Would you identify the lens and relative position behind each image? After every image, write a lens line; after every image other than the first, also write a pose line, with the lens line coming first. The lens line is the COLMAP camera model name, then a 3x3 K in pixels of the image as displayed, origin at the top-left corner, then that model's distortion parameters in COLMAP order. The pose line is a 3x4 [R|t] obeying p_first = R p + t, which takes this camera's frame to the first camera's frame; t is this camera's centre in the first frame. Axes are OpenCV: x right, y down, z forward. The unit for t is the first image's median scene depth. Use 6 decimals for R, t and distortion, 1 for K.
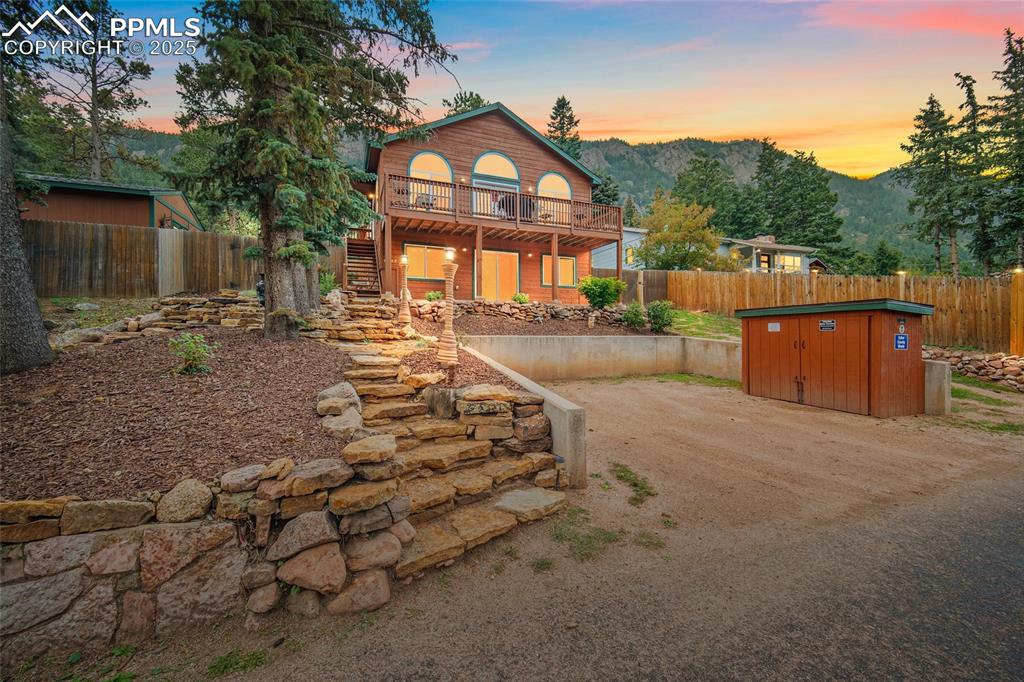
lens RADIAL K [[427.4, 0, 512.0], [0, 427.4, 341.0], [0, 0, 1]] dist [-0.002975, -0.000244]
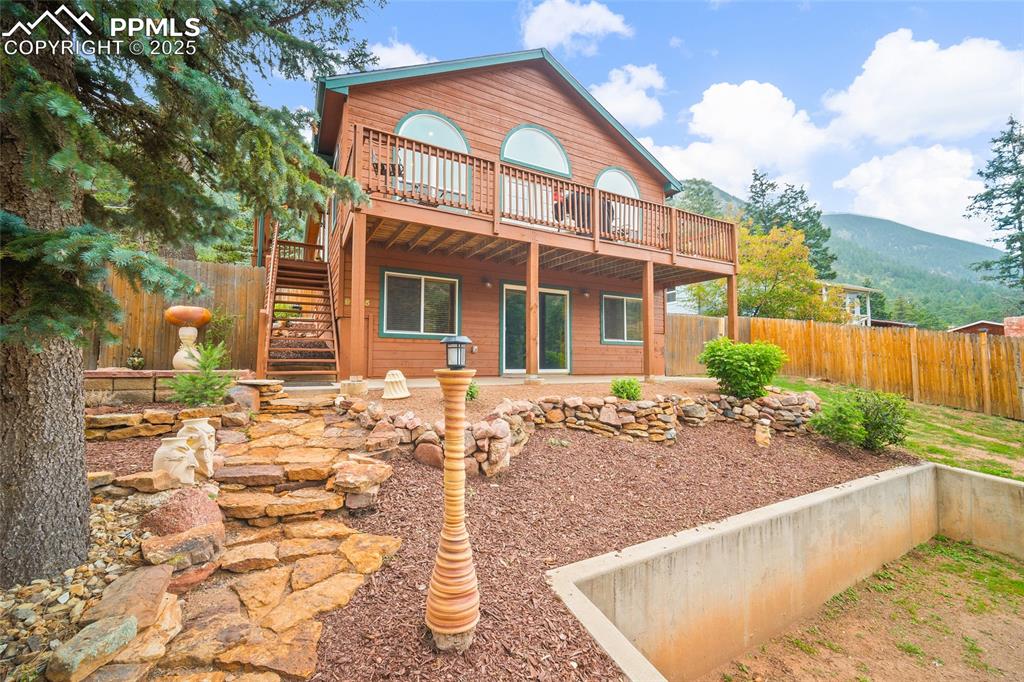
lens RADIAL K [[419.0, 0, 508.2], [0, 419.0, 342.3], [0, 0, 1]] dist [-0.001230, 0.000028]
pose [[0.994862, 0.013268, 0.100370, -0.139109], [-0.008137, 0.998647, -0.051364, -0.104318], [-0.100916, 0.050284, 0.993623, 0.430644]]
